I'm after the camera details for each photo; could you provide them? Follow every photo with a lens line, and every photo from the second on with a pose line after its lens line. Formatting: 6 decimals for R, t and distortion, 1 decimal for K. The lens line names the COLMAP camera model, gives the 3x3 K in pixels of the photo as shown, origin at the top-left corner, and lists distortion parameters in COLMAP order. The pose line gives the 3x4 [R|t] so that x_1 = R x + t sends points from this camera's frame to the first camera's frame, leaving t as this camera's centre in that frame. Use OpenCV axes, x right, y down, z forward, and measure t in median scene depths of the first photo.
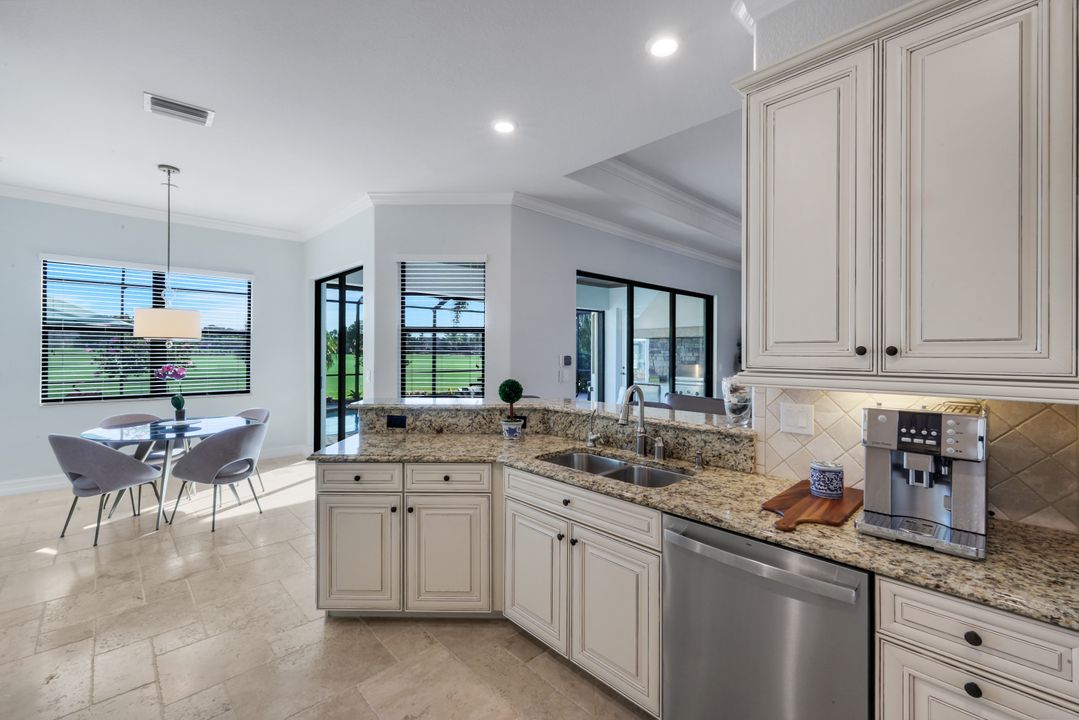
lens RADIAL K [[439.0, 0, 538.4], [0, 439.0, 348.0], [0, 0, 1]] dist [-0.000286, 0.000014]
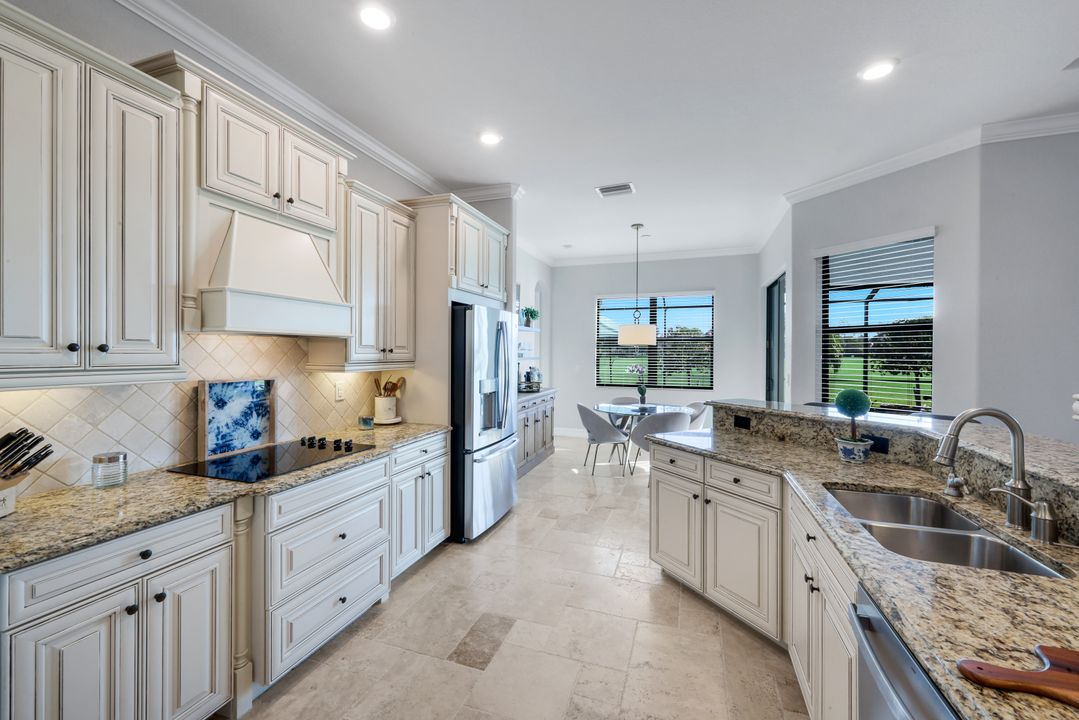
lens RADIAL K [[434.4, 0, 560.5], [0, 434.4, 350.4], [0, 0, 1]] dist [0.000440, 0.000220]
pose [[0.488265, -0.008748, -0.872652, 0.336636], [0.006496, 0.999958, -0.006390, 0.002158], [0.872671, -0.002549, 0.488301, 0.122101]]
